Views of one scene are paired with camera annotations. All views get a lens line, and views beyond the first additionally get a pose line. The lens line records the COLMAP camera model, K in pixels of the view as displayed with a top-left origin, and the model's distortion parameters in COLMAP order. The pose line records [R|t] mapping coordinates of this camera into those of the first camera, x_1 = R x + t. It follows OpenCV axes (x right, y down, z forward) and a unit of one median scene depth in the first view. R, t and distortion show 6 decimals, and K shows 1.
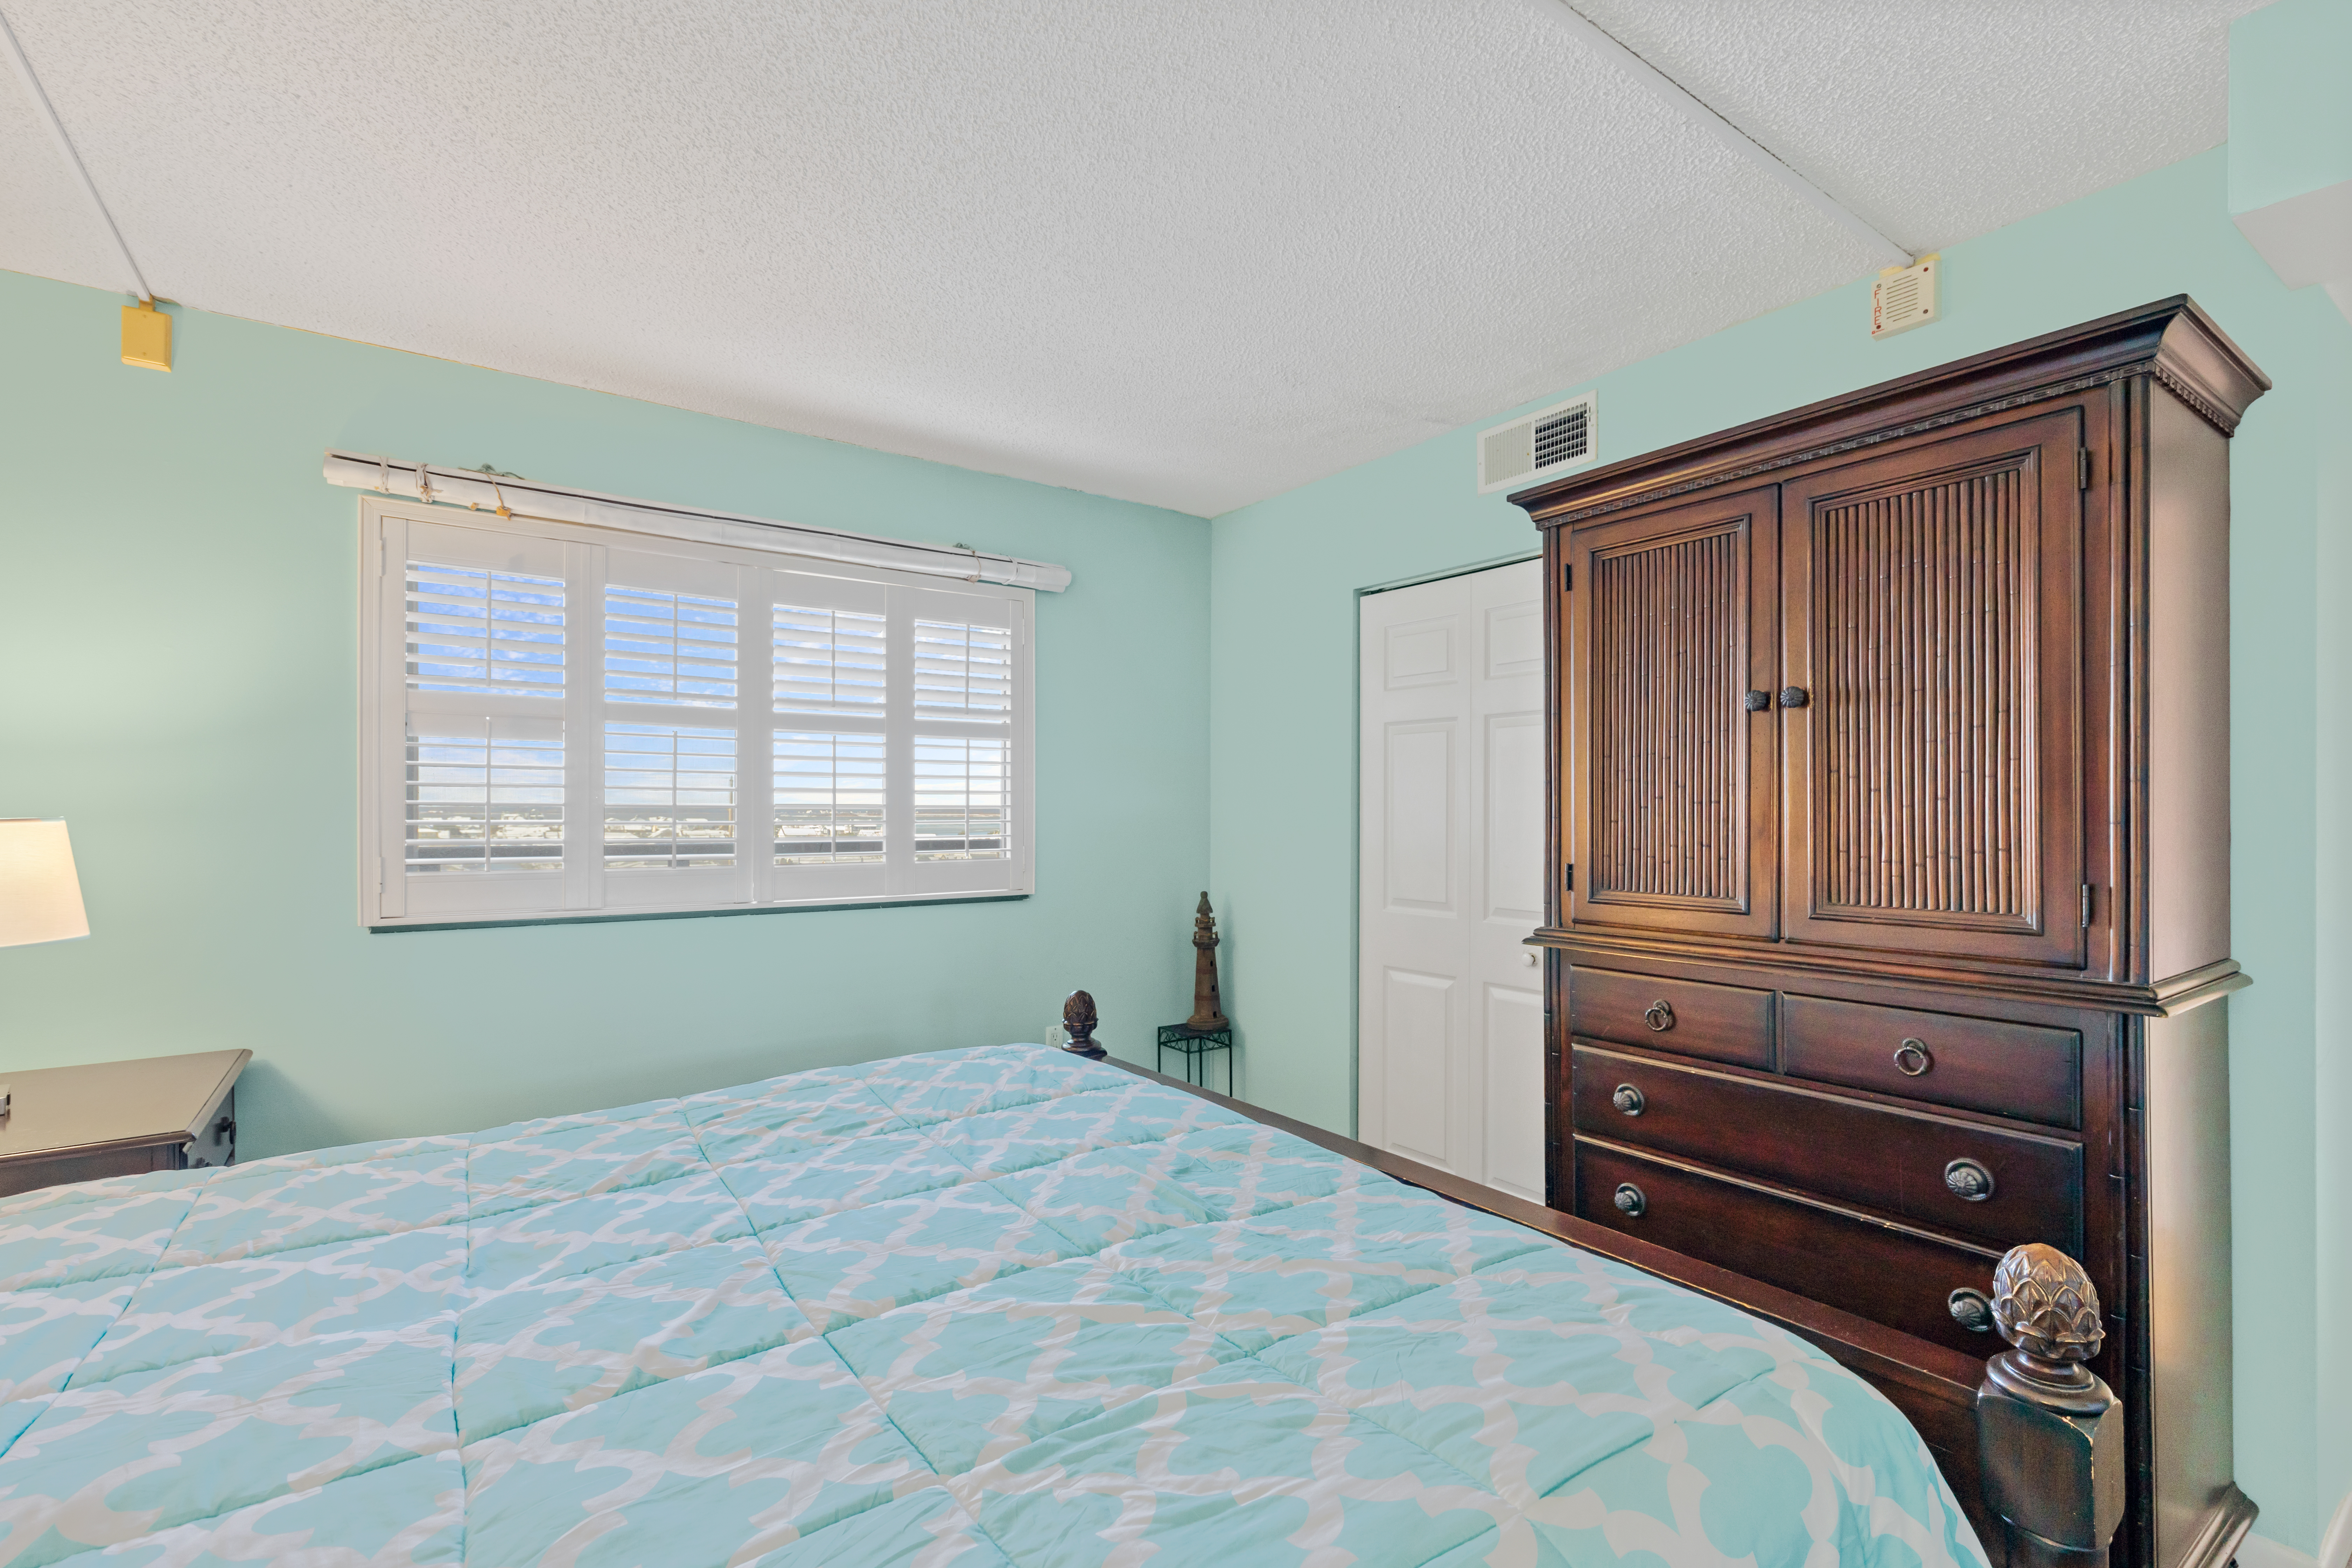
lens RADIAL K [[1079.9, 0, 1185.3], [0, 1079.9, 803.6], [0, 0, 1]] dist [0.004088, 0.000170]
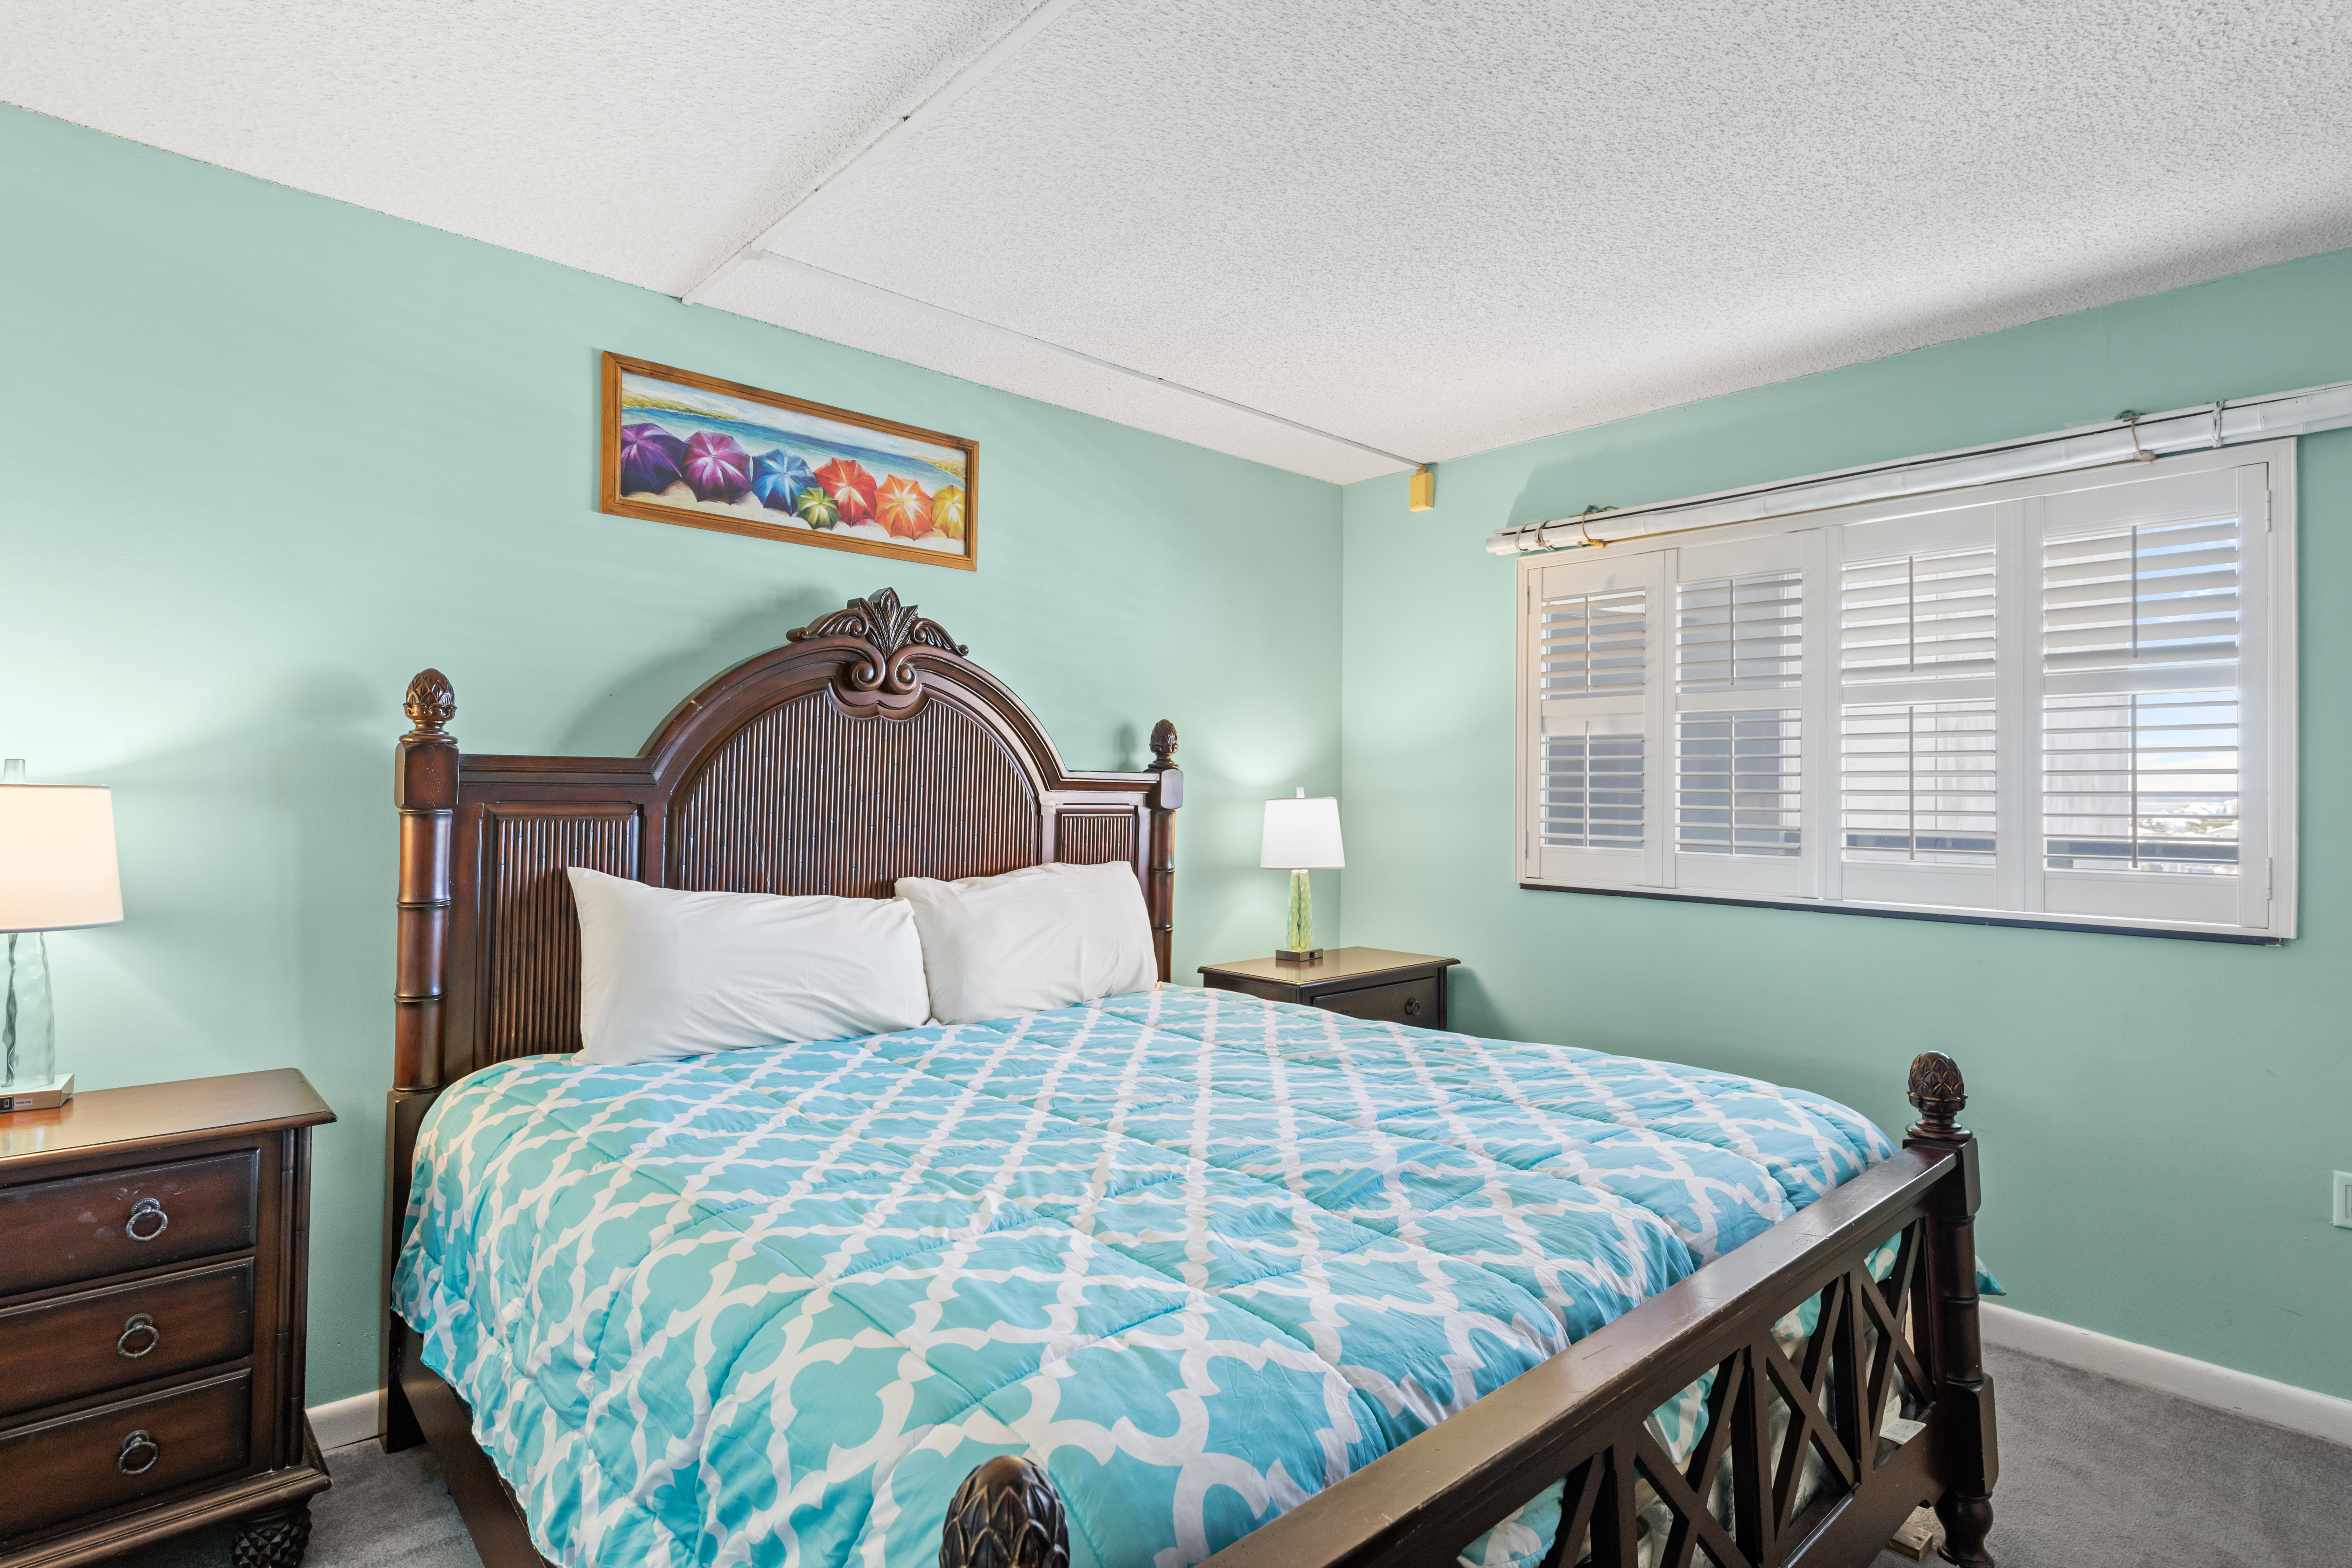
lens RADIAL K [[1187.3, 0, 1182.8], [0, 1187.3, 768.5], [0, 0, 1]] dist [0.000740, -0.000032]
pose [[0.112437, -0.018890, -0.993479, 0.727670], [-0.001213, 0.999816, -0.019147, 0.003113], [0.993658, 0.003358, 0.112394, 0.490381]]
